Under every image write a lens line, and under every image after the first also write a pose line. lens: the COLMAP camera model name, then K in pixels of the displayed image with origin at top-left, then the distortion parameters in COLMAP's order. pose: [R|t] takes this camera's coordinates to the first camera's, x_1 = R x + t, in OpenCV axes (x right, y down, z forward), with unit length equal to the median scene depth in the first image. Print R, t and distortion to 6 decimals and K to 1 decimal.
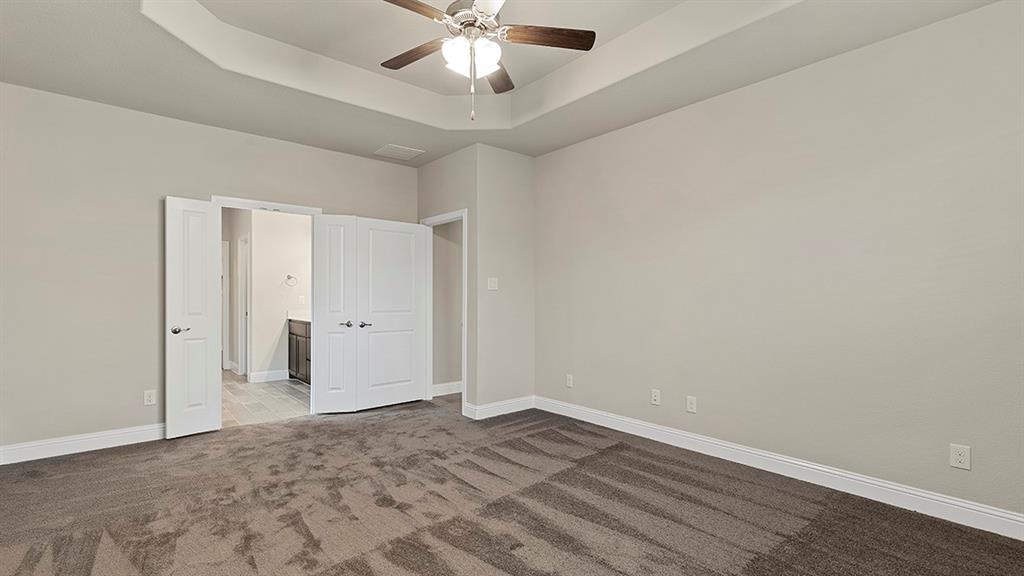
lens RADIAL K [[464.3, 0, 516.7], [0, 464.3, 290.8], [0, 0, 1]] dist [0.000169, -0.000245]
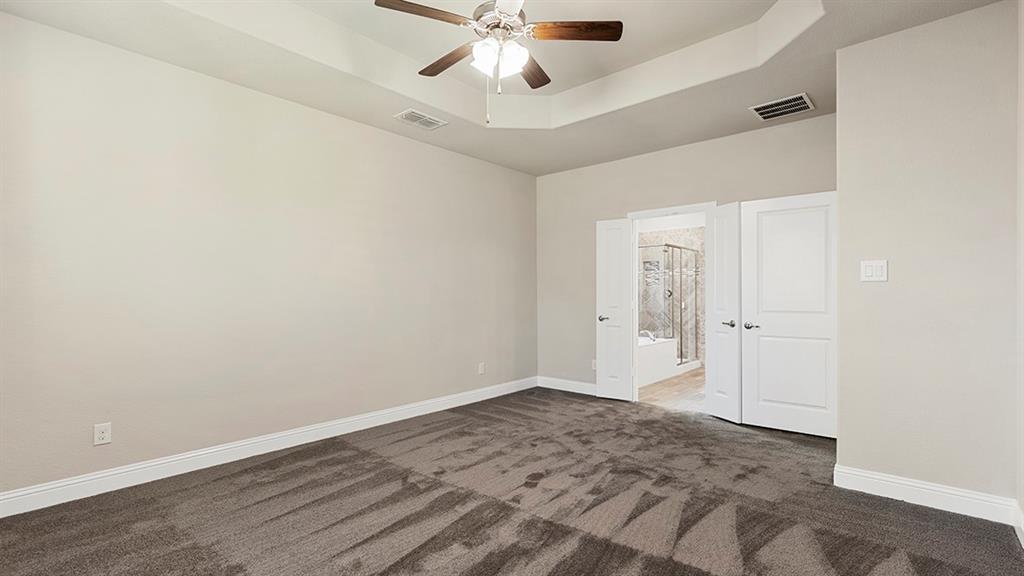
lens RADIAL K [[464.3, 0, 516.7], [0, 464.3, 290.8], [0, 0, 1]] dist [0.000169, -0.000245]
pose [[0.131061, -0.012260, -0.991299, 0.697851], [0.015513, 0.999826, -0.010314, 0.014801], [0.991253, -0.014026, 0.131228, 0.685629]]
